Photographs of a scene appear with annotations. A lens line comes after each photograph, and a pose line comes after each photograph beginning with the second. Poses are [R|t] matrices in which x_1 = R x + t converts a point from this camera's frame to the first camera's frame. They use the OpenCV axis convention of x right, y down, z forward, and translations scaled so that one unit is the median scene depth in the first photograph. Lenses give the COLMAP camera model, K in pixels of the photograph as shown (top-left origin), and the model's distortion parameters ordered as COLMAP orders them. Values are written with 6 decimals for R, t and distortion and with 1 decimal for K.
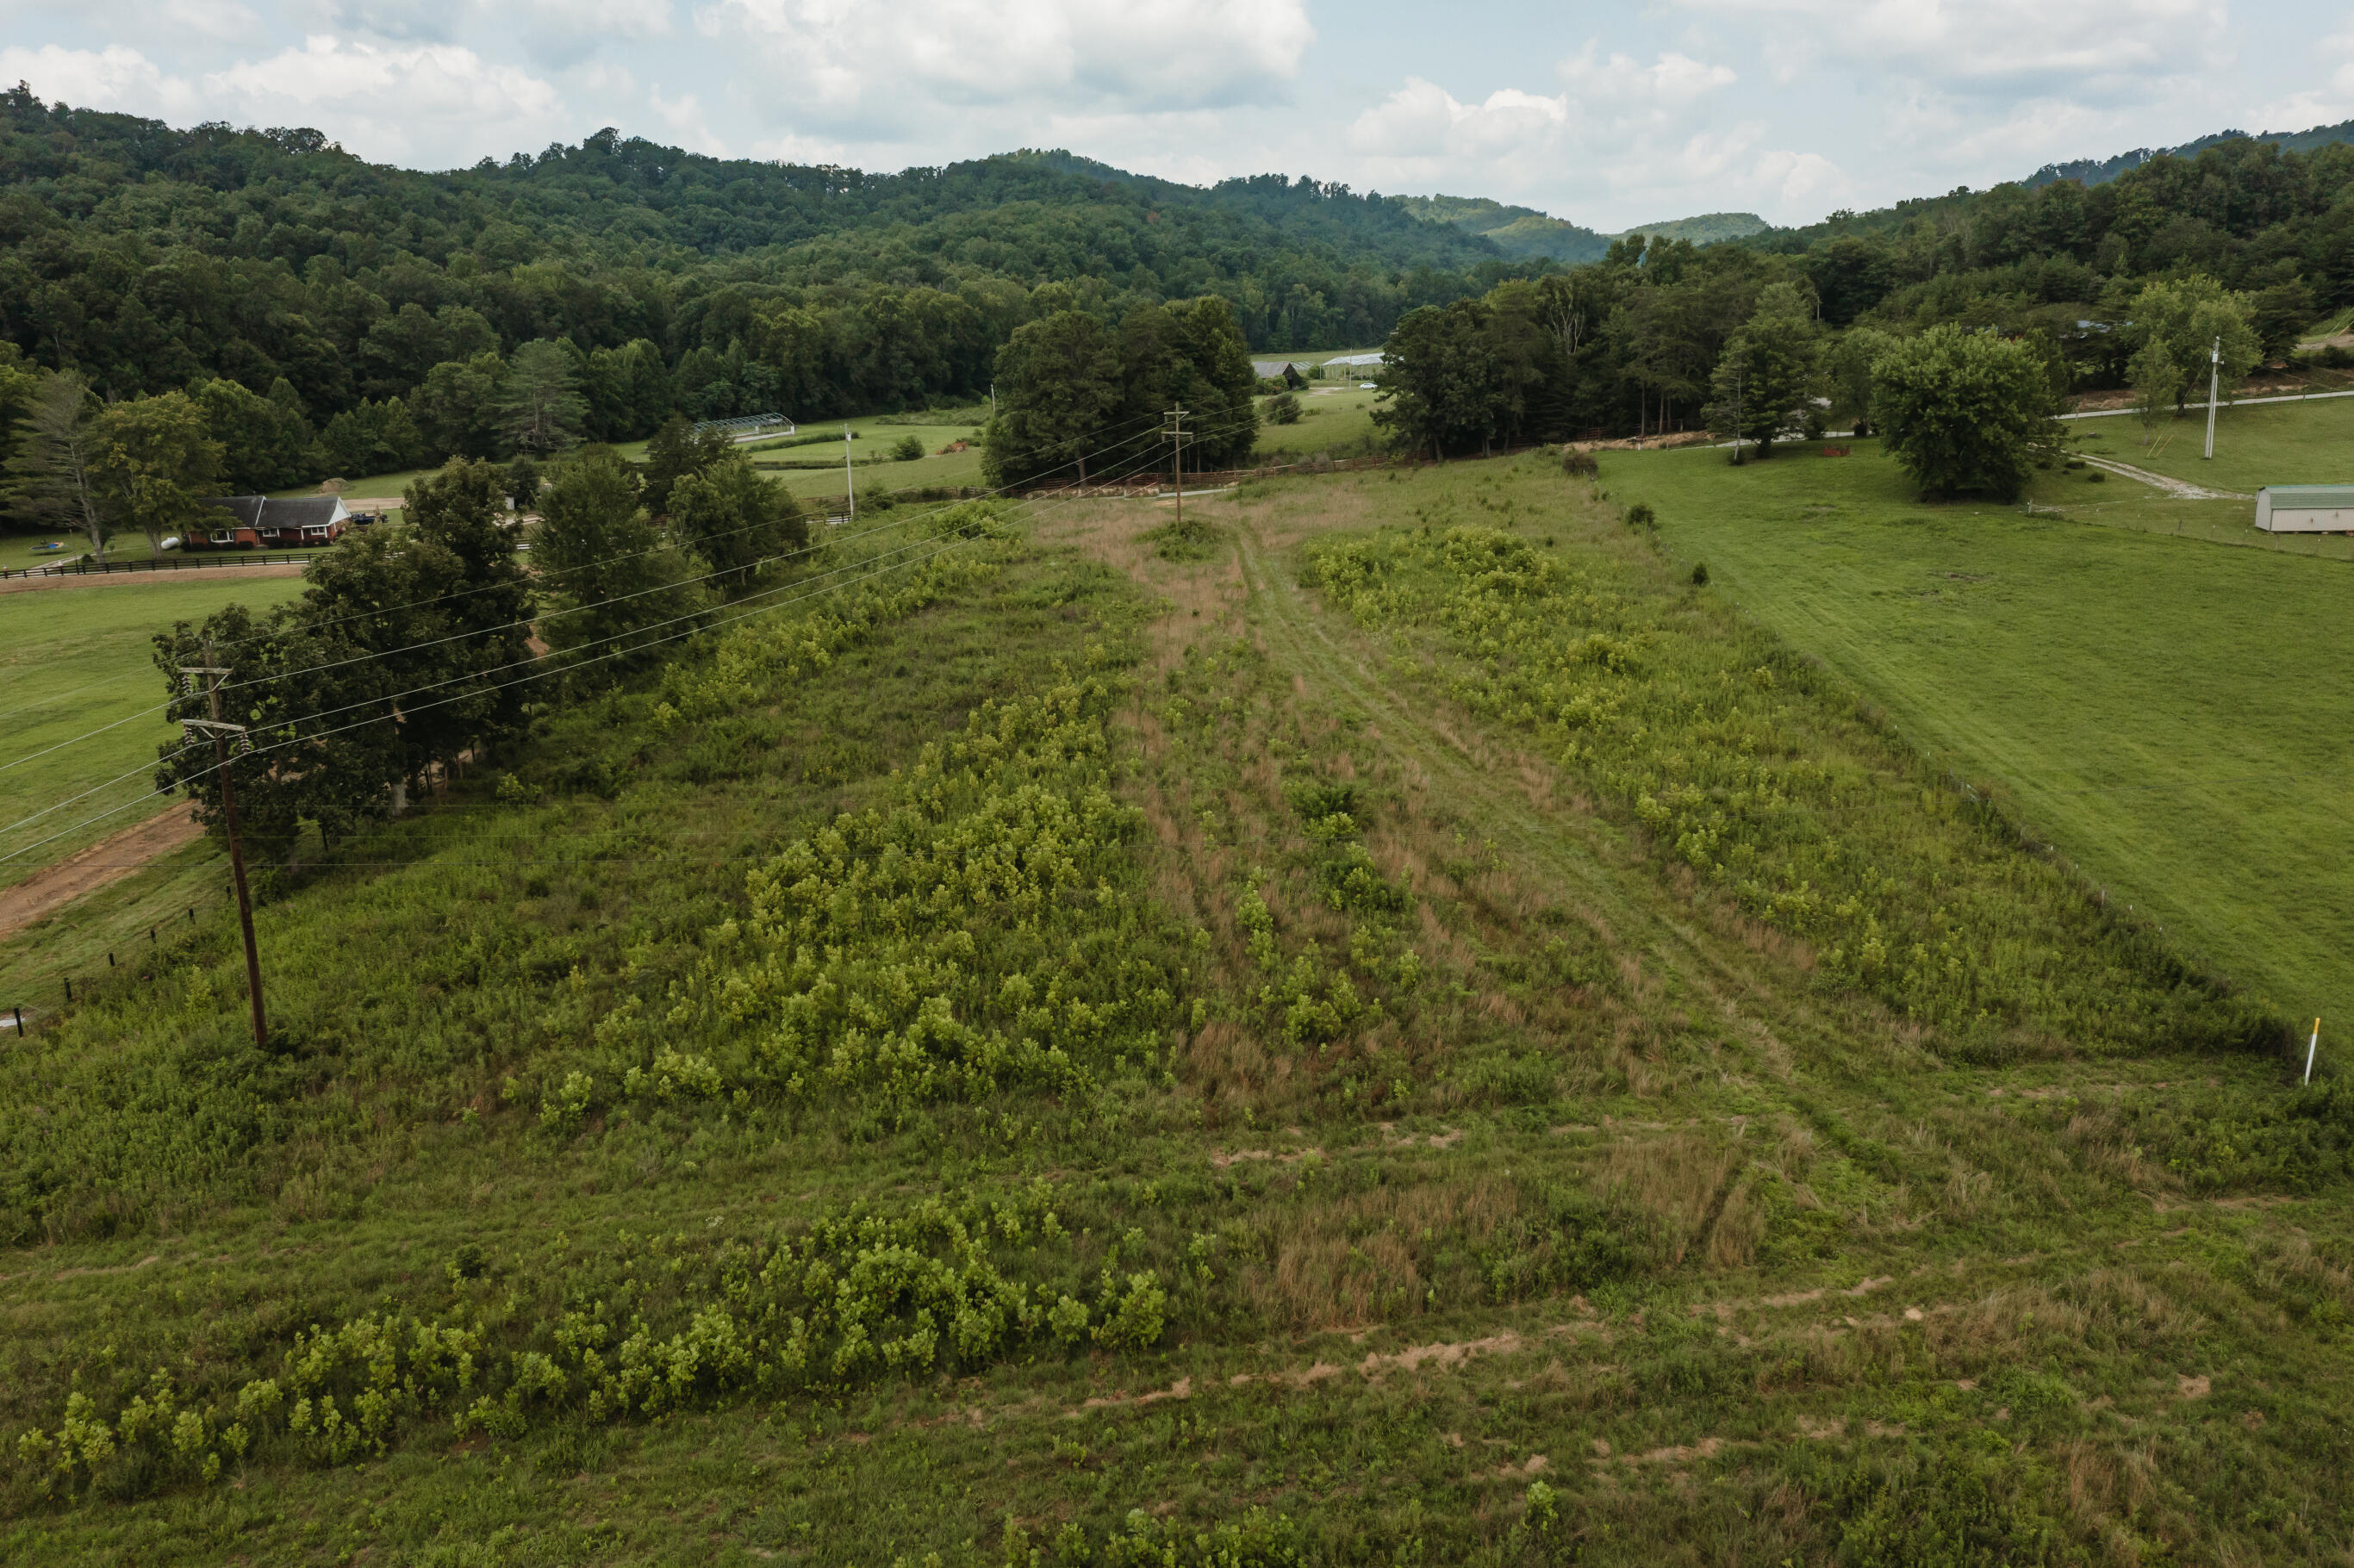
lens RADIAL K [[1894.2, 0, 1177.0], [0, 1894.2, 784.0], [0, 0, 1]] dist [-0.014796, 0.012485]
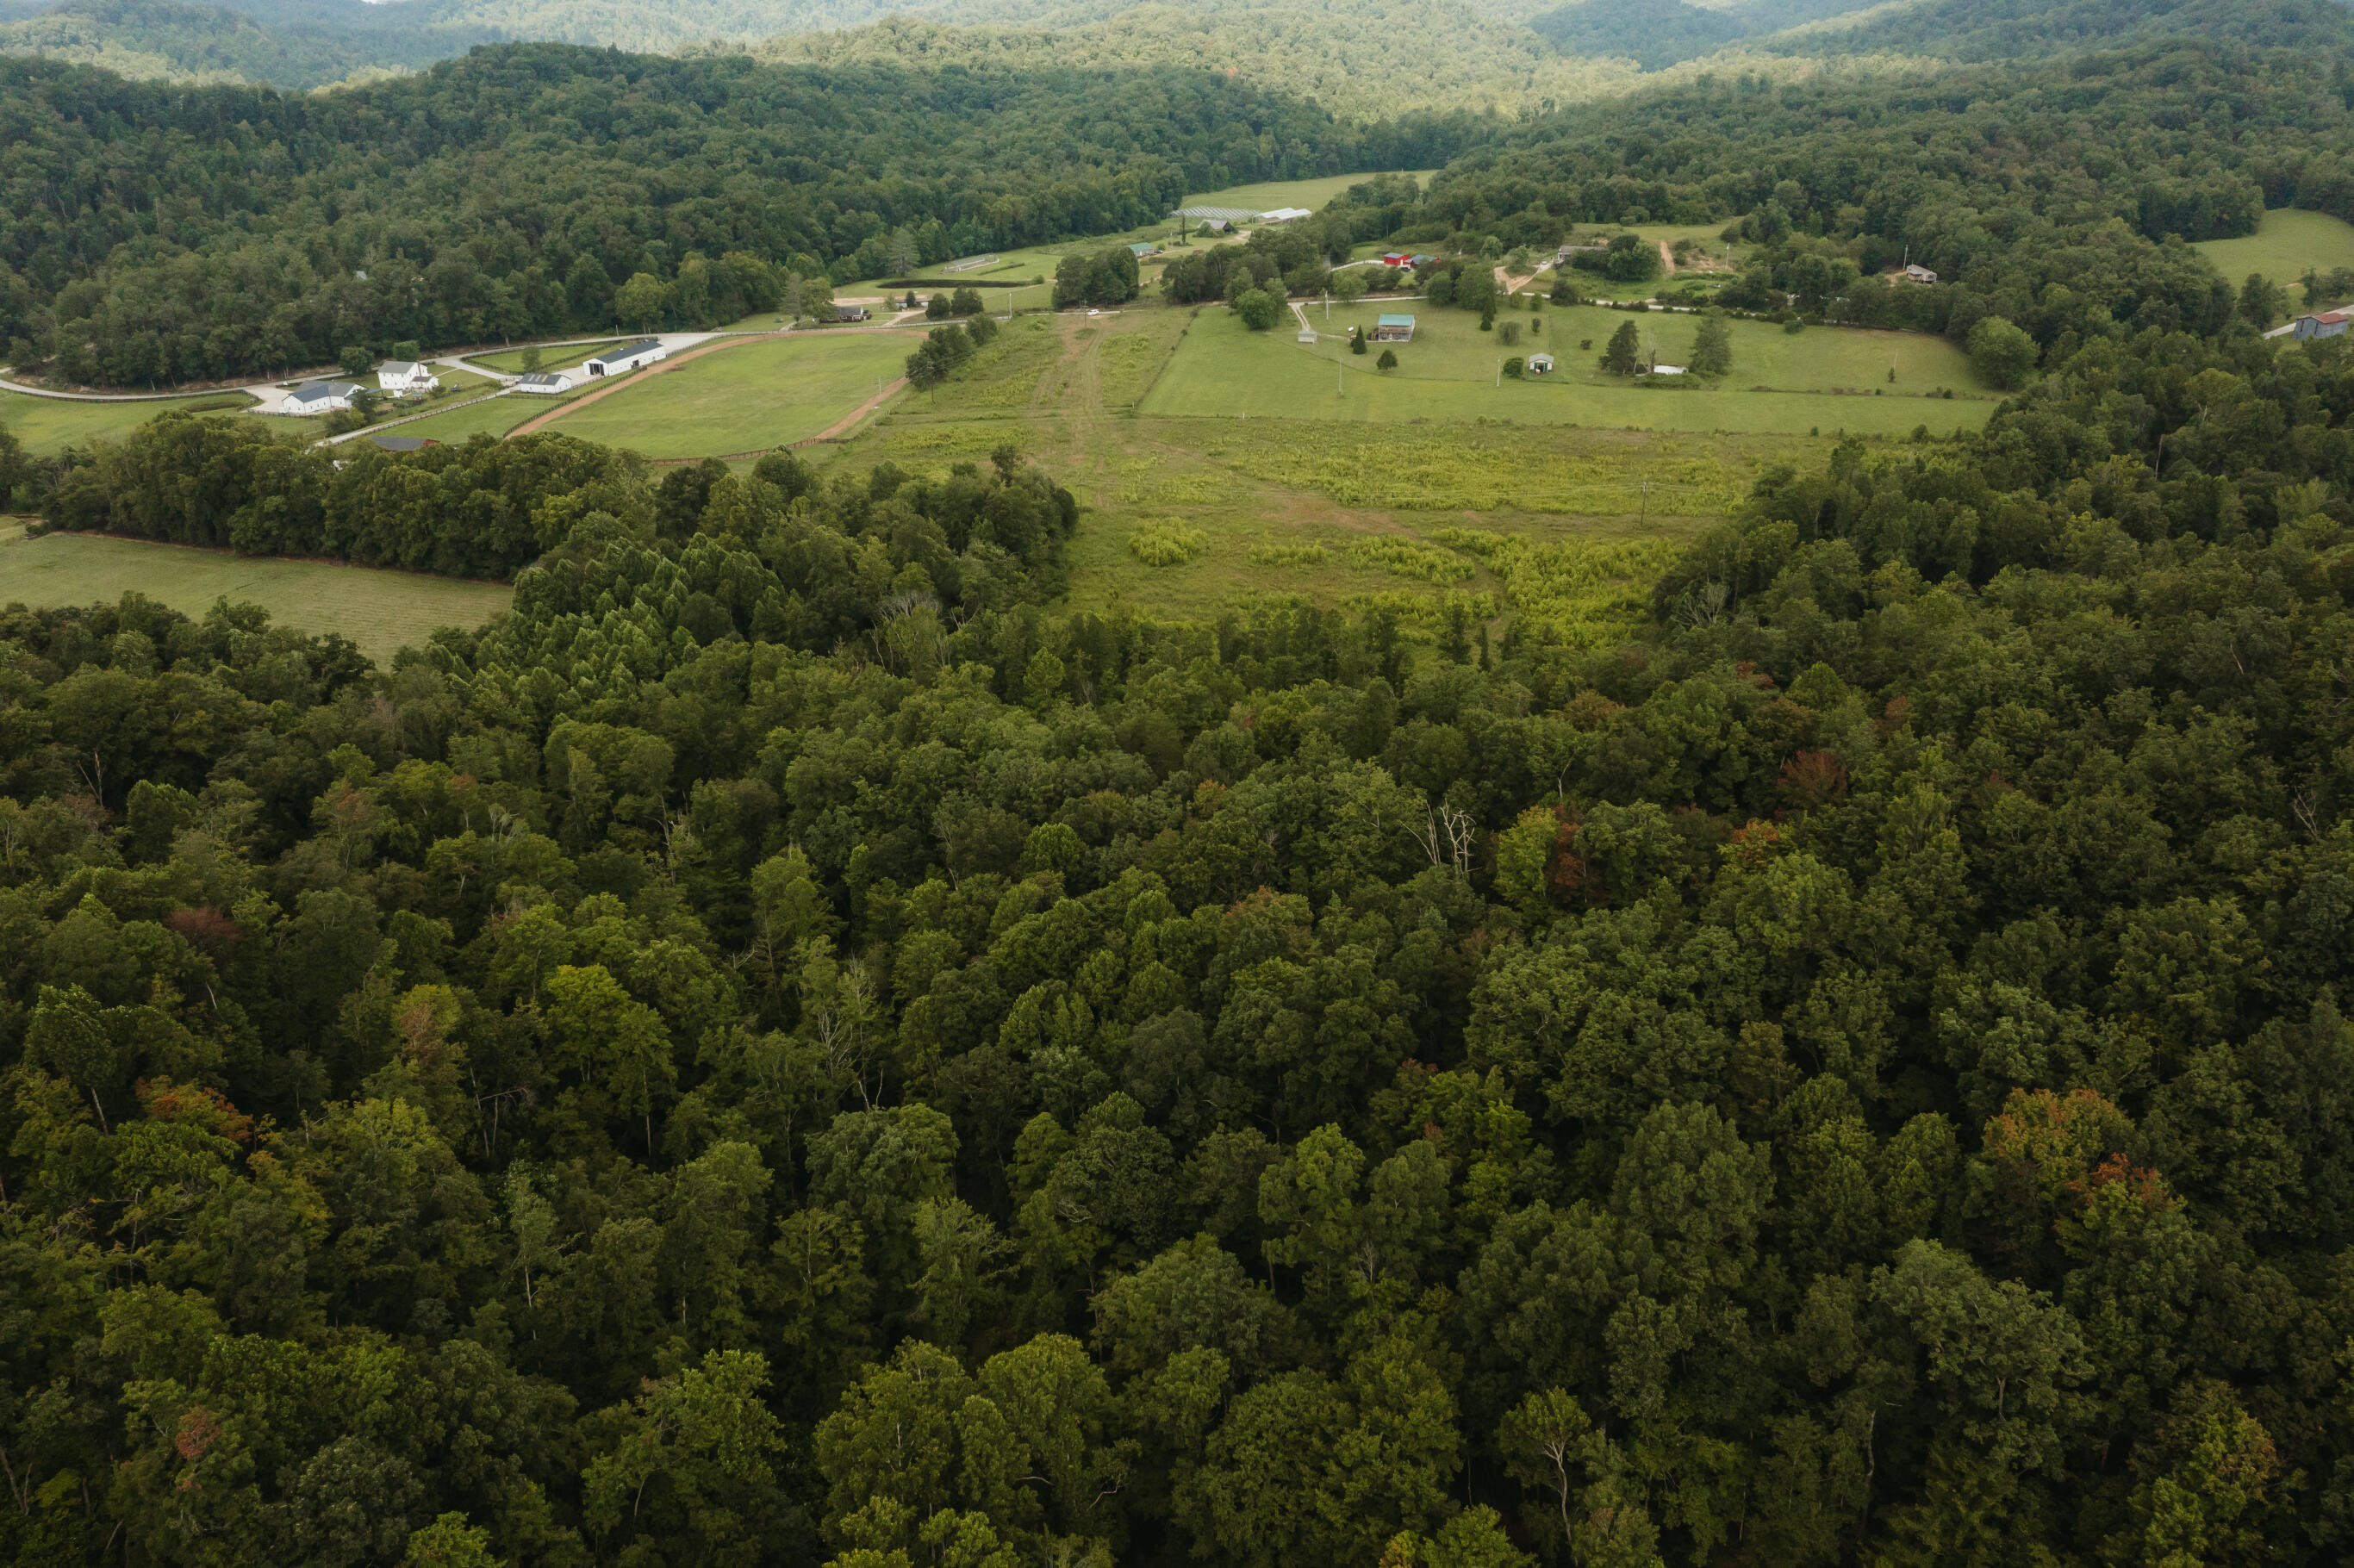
lens RADIAL K [[1770.5, 0, 1177.0], [0, 1770.5, 784.0], [0, 0, 1]] dist [-0.030765, 0.002140]
pose [[0.993542, 0.049193, -0.102244, 0.476313], [-0.030918, 0.984402, 0.173194, 0.123917], [0.109169, -0.168914, 0.979566, -2.149504]]
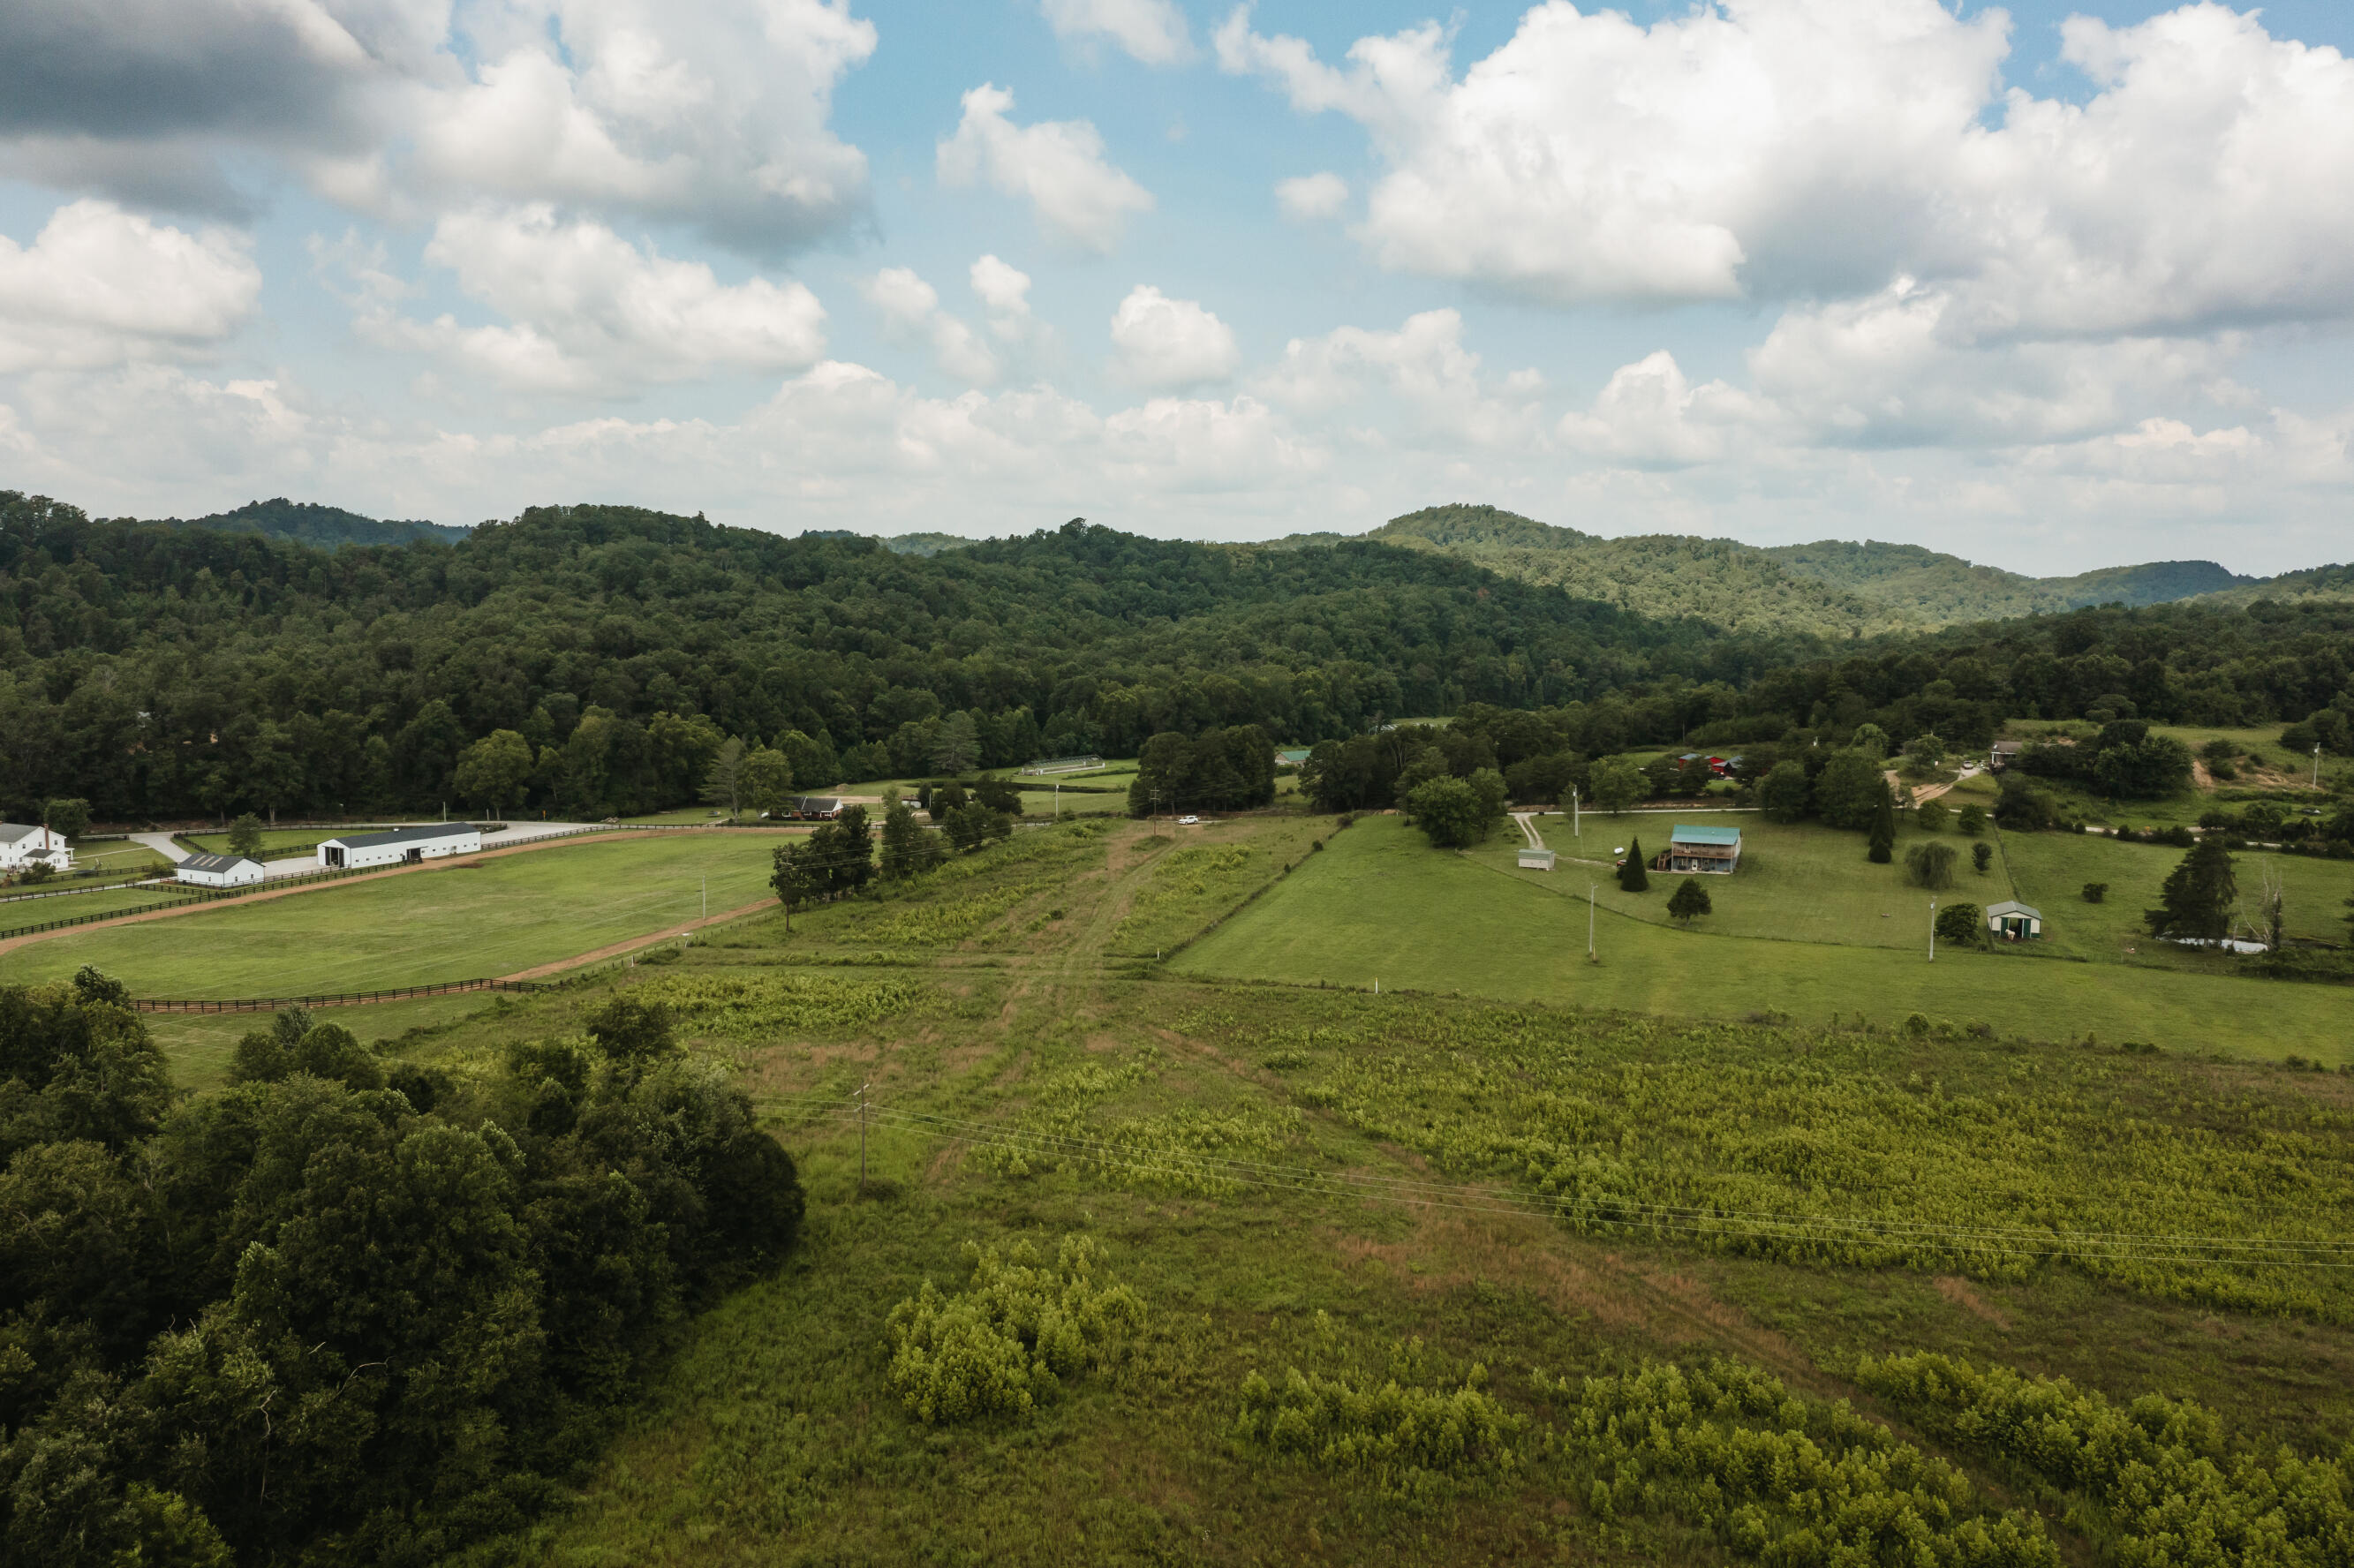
lens RADIAL K [[1894.2, 0, 1177.0], [0, 1894.2, 784.0], [0, 0, 1]] dist [-0.014796, 0.012485]
pose [[0.965575, 0.055131, -0.254214, 0.472341], [-0.093580, 0.985473, -0.141724, 0.100870], [0.242707, 0.160635, 0.956708, -0.965887]]
